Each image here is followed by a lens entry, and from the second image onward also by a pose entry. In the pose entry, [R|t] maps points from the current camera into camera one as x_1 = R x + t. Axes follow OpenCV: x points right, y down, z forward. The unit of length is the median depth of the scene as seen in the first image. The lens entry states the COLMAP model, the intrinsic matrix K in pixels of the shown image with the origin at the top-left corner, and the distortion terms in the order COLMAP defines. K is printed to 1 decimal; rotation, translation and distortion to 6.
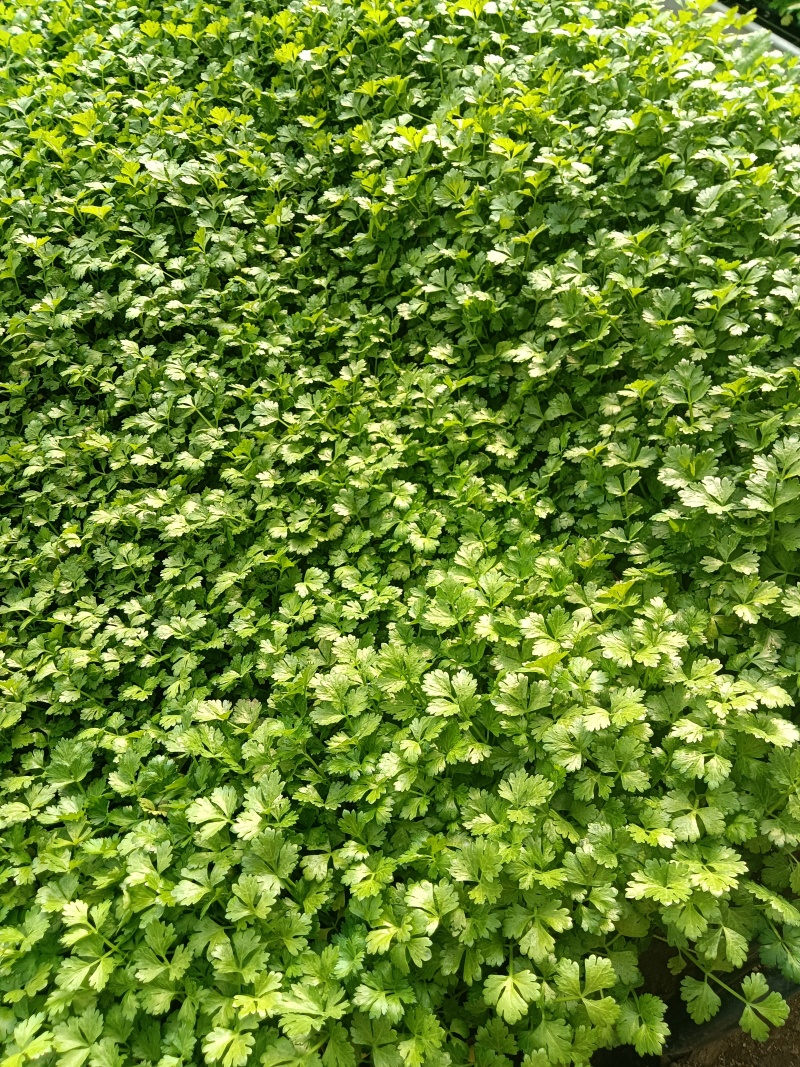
lens RADIAL K [[795.3, 0, 400.0], [0, 795.3, 533.5], [0, 0, 1]] dist [0.000079, 0.001819]
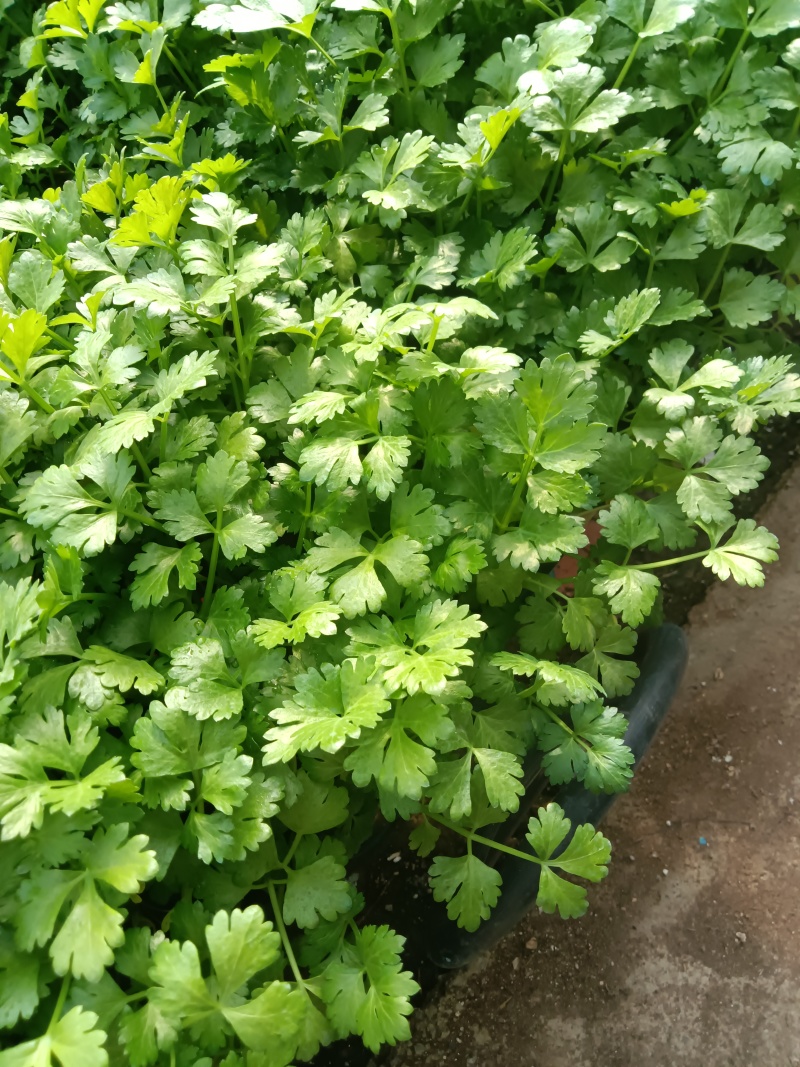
lens RADIAL K [[761.4, 0, 400.0], [0, 761.4, 533.5], [0, 0, 1]] dist [0.003741, -0.083930]
pose [[0.915291, -0.269251, 0.299575, 0.253894], [0.240413, 0.961923, 0.130021, 0.284194], [-0.323177, -0.046985, 0.945172, 0.554806]]
